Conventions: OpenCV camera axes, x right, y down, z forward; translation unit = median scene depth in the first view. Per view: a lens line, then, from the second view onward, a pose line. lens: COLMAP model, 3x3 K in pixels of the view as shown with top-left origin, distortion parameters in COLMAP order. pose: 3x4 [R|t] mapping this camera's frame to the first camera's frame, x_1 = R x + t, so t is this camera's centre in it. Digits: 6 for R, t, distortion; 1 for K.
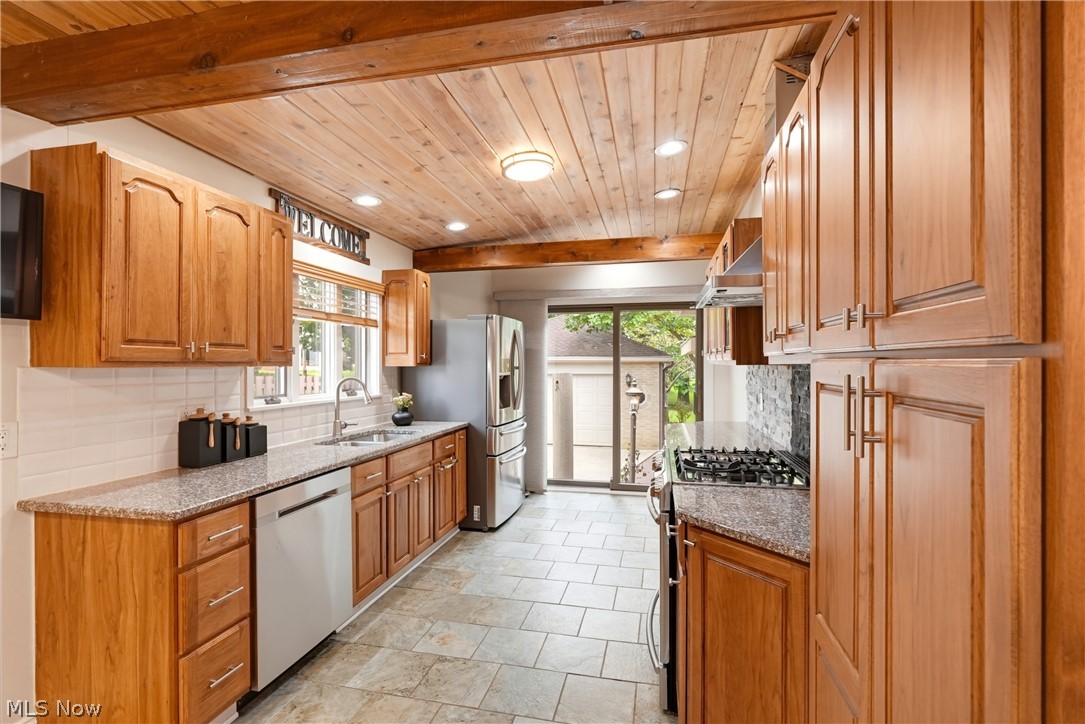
lens RADIAL K [[492.8, 0, 554.8], [0, 492.8, 367.0], [0, 0, 1]] dist [-0.009865, 0.004204]
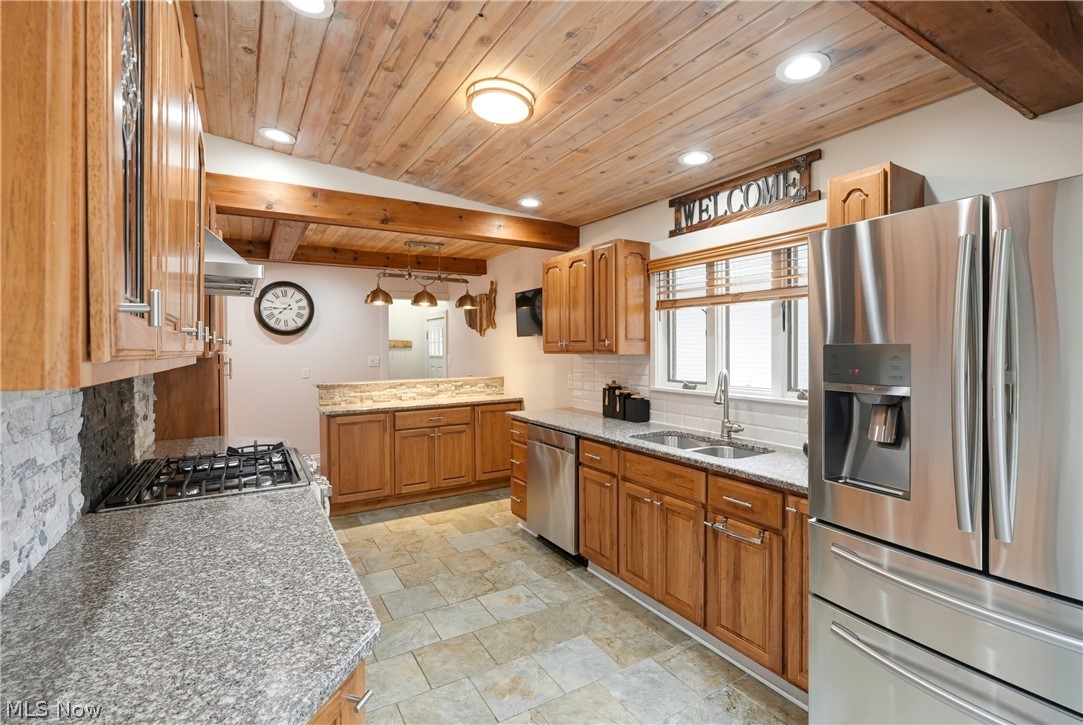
lens RADIAL K [[491.9, 0, 544.2], [0, 491.9, 354.2], [0, 0, 1]] dist [-0.009865, 0.004204]
pose [[-0.731859, 0.012872, -0.681335, 0.448302], [-0.000083, 0.999820, 0.018977, -0.025589], [0.681456, 0.013945, -0.731726, 1.715354]]
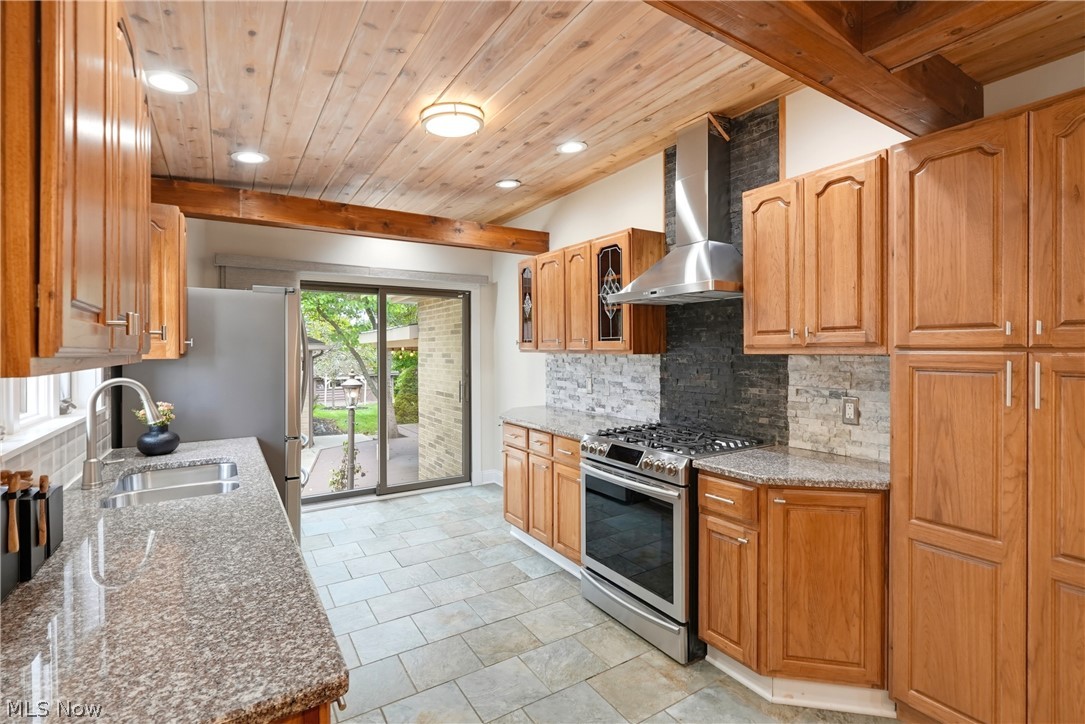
lens RADIAL K [[492.8, 0, 546.2], [0, 492.8, 352.5], [0, 0, 1]] dist [-0.009865, 0.004204]
pose [[0.708413, -0.005573, 0.705776, -0.569699], [0.008388, 0.999965, -0.000523, -0.007910], [-0.705748, 0.006290, 0.708435, 0.312534]]
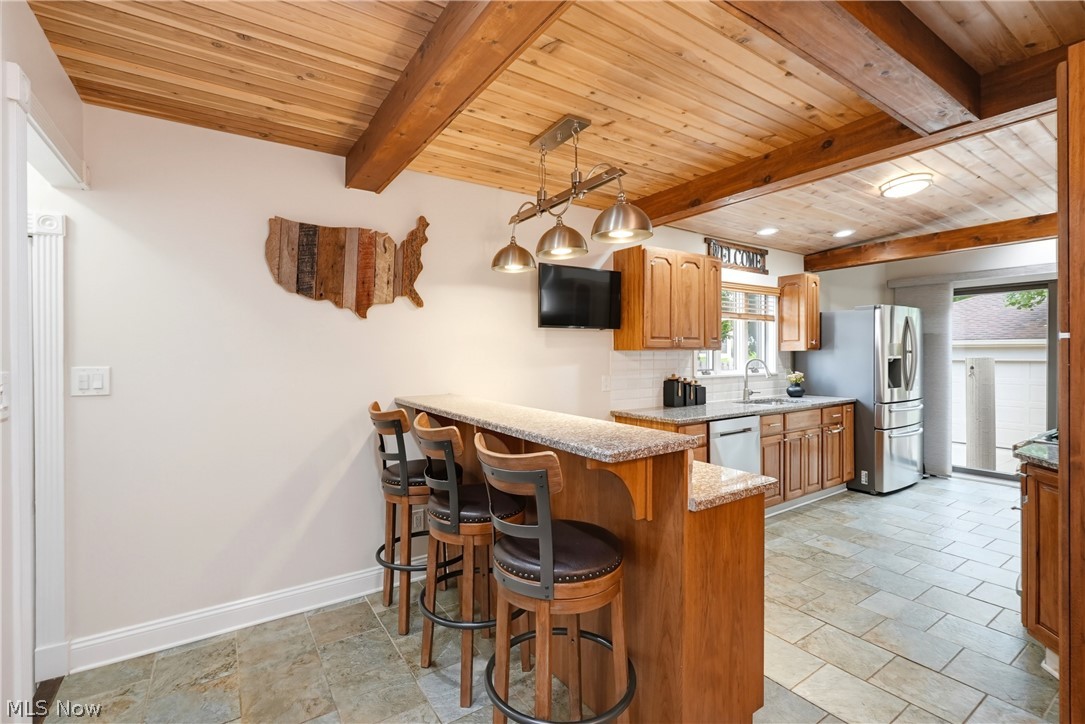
lens RADIAL K [[492.8, 0, 538.2], [0, 492.8, 354.0], [0, 0, 1]] dist [-0.009865, 0.004204]
pose [[0.714054, -0.001441, -0.700089, 0.152106], [0.000385, 0.999999, -0.001666, 0.012713], [0.700090, 0.000920, 0.714054, -0.533629]]
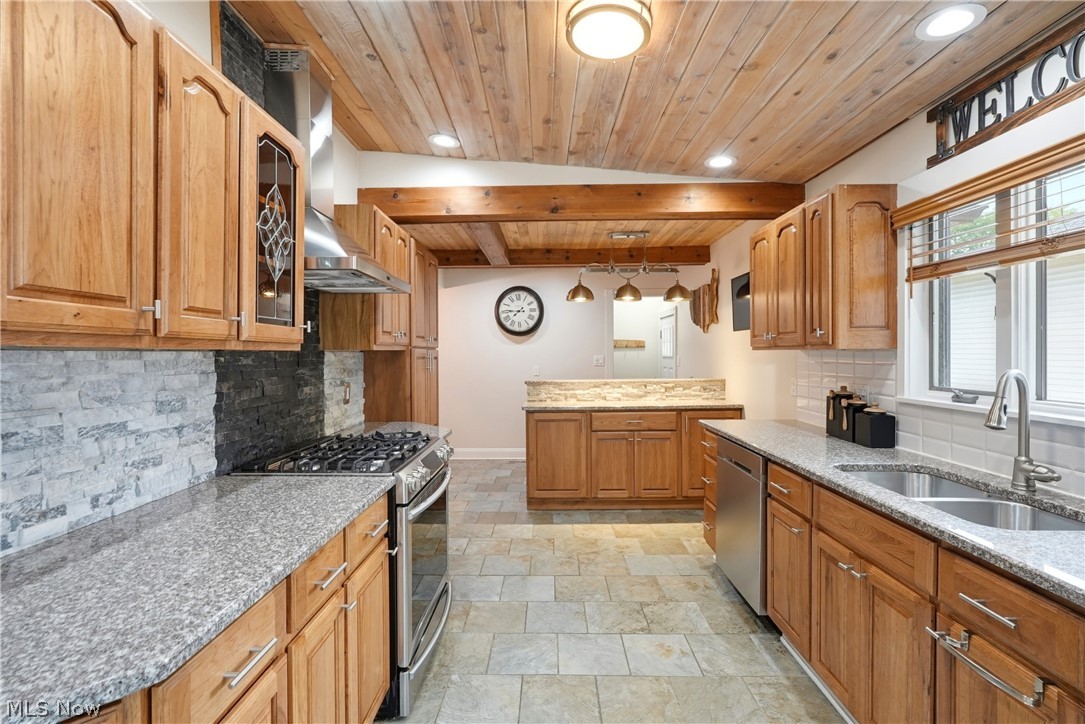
lens RADIAL K [[492.8, 0, 543.4], [0, 492.8, 358.5], [0, 0, 1]] dist [-0.009865, 0.004204]
pose [[-0.980952, 0.008349, -0.194071, 0.155281], [0.004747, 0.999808, 0.019020, -0.003301], [0.194193, 0.017736, -0.980803, 1.693556]]
